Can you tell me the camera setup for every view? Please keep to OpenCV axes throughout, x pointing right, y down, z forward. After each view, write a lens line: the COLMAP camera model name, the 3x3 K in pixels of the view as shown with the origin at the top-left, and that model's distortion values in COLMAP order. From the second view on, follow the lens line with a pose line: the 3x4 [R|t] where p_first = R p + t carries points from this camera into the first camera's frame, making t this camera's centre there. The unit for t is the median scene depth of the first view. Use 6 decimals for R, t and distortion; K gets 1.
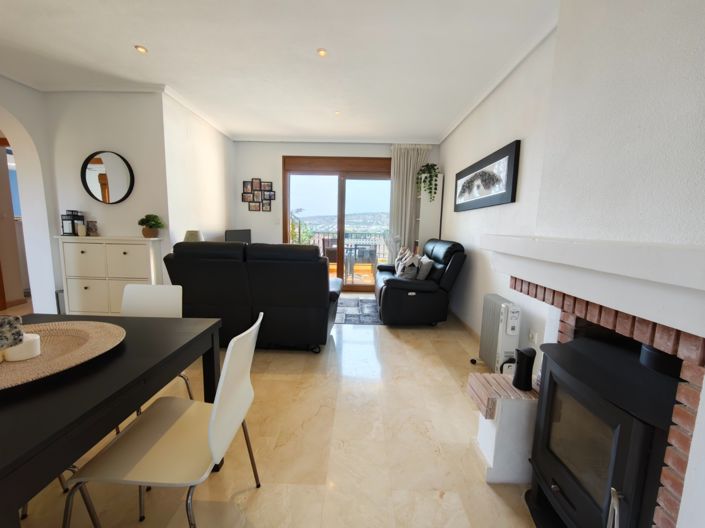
lens RADIAL K [[292.9, 0, 350.3], [0, 292.9, 263.6], [0, 0, 1]] dist [-0.001139, 0.001250]
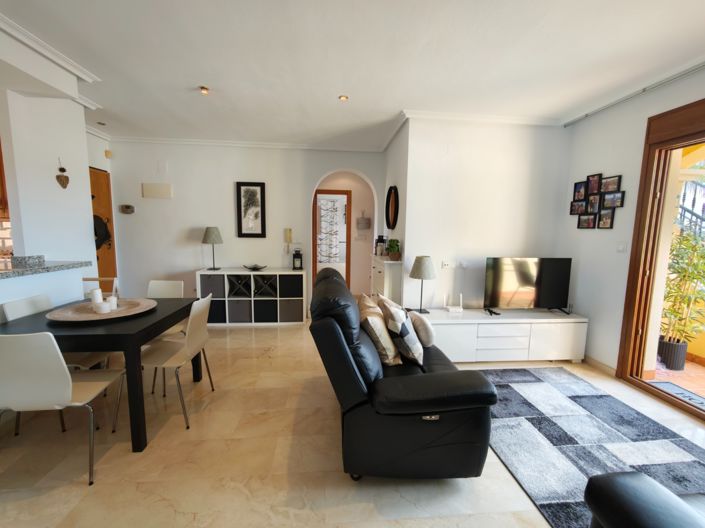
lens RADIAL K [[292.9, 0, 351.3], [0, 292.9, 263.8], [0, 0, 1]] dist [-0.001139, 0.001250]
pose [[0.111298, 0.089619, -0.989738, 0.245488], [-0.139990, 0.987409, 0.073666, -0.092030], [0.983878, 0.130354, 0.122443, 0.497296]]
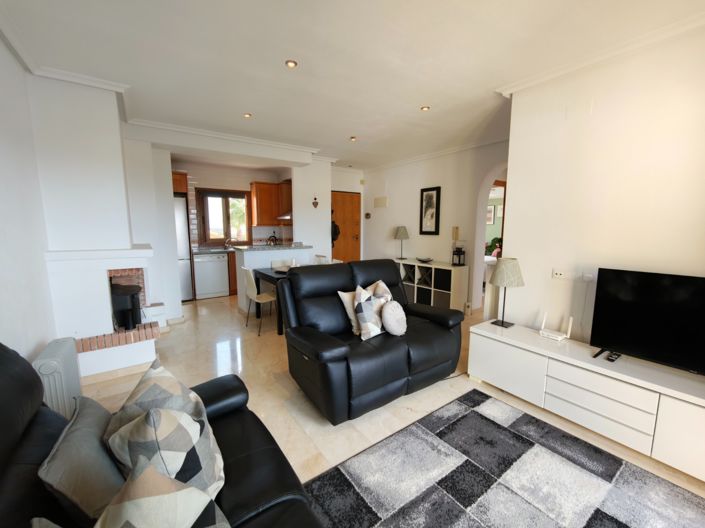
lens RADIAL K [[292.9, 0, 351.3], [0, 292.9, 263.3], [0, 0, 1]] dist [-0.001139, 0.001250]
pose [[-0.802632, 0.051080, -0.594283, 0.168982], [-0.095199, 0.972585, 0.212170, -0.162604], [0.588828, 0.226870, -0.775765, 0.992888]]
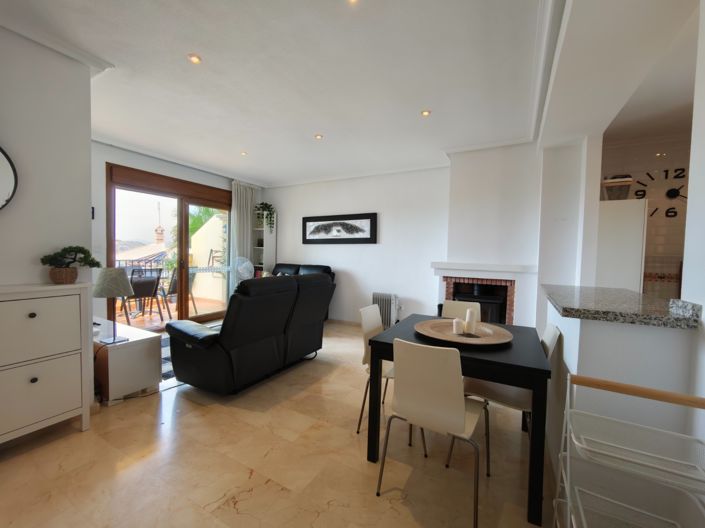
lens RADIAL K [[292.9, 0, 350.8], [0, 292.9, 265.1], [0, 0, 1]] dist [-0.001139, 0.001250]
pose [[0.463977, -0.049223, 0.884479, -0.653134], [0.102406, 0.994741, 0.001640, -0.046419], [-0.879908, 0.089815, 0.466578, 0.133210]]
